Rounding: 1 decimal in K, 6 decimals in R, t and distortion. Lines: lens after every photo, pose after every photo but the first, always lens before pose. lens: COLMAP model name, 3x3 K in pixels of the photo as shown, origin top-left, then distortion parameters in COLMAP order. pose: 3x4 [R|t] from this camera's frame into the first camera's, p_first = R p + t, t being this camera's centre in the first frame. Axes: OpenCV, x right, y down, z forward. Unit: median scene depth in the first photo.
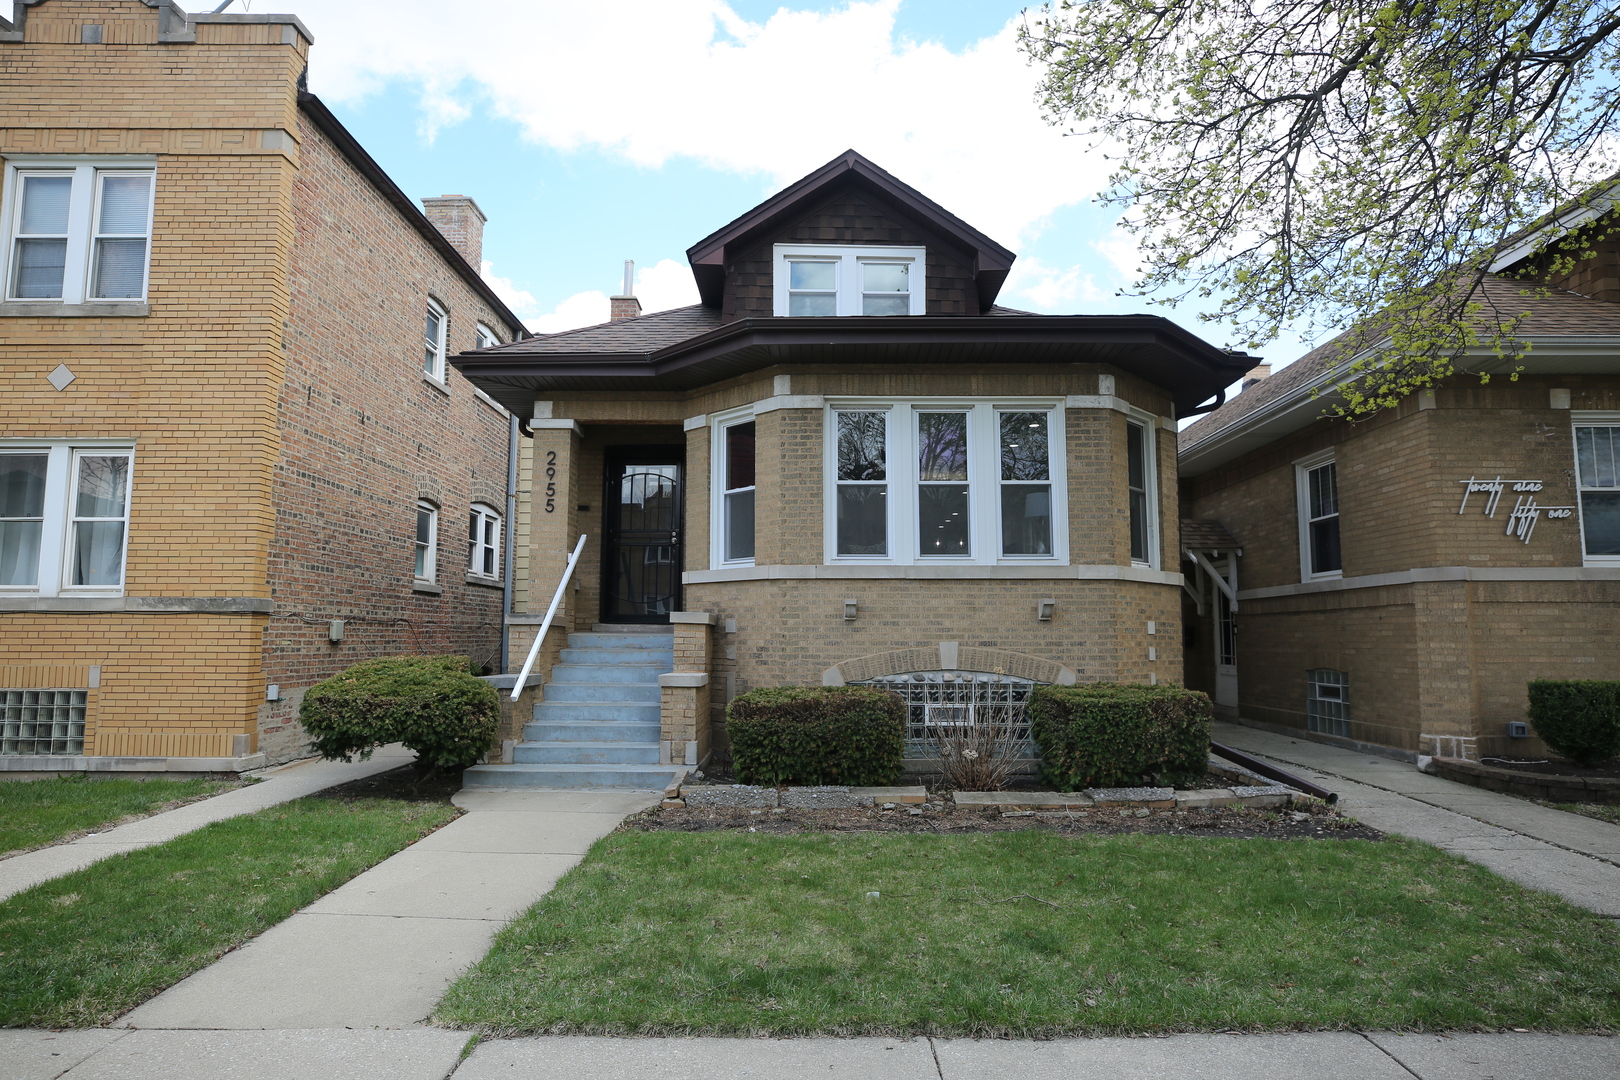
lens RADIAL K [[945.4, 0, 813.6], [0, 945.4, 540.6], [0, 0, 1]] dist [-0.009020, 0.003047]
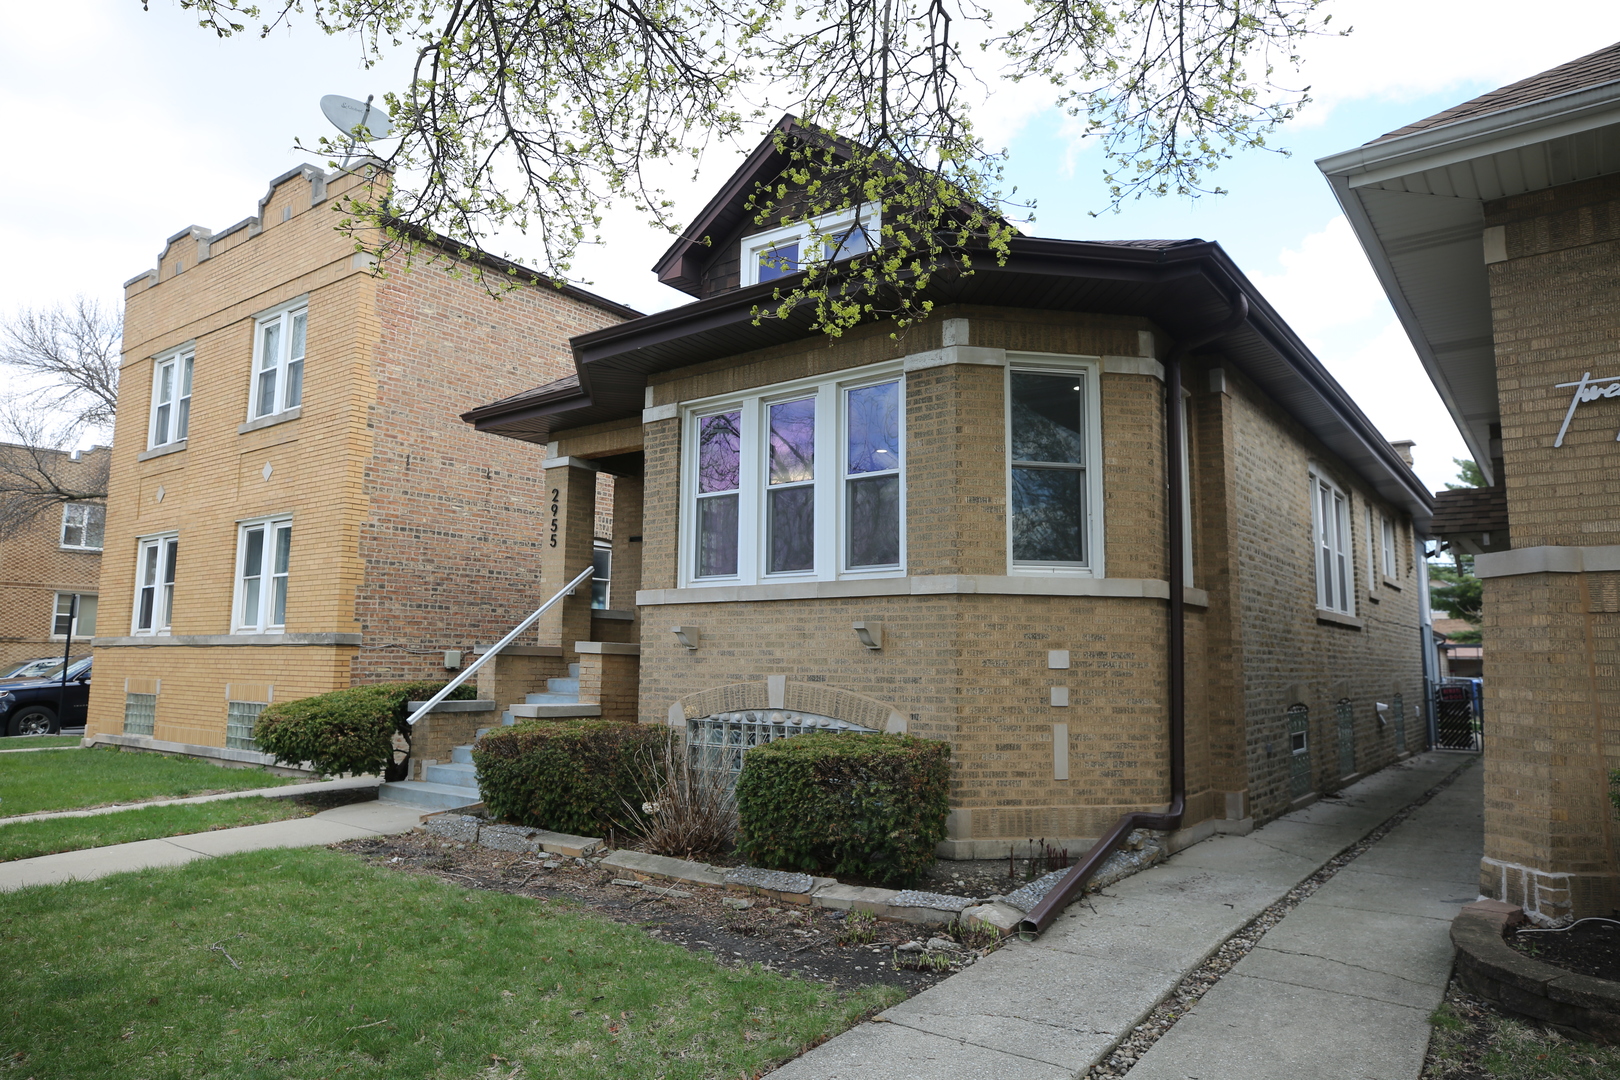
lens RADIAL K [[1025.8, 0, 807.9], [0, 1025.8, 540.2], [0, 0, 1]] dist [0.002182, -0.000990]
pose [[0.797891, -0.065973, -0.599181, 0.703301], [0.053890, 0.997820, -0.038104, 0.023626], [0.600388, -0.001887, 0.799707, 0.288302]]
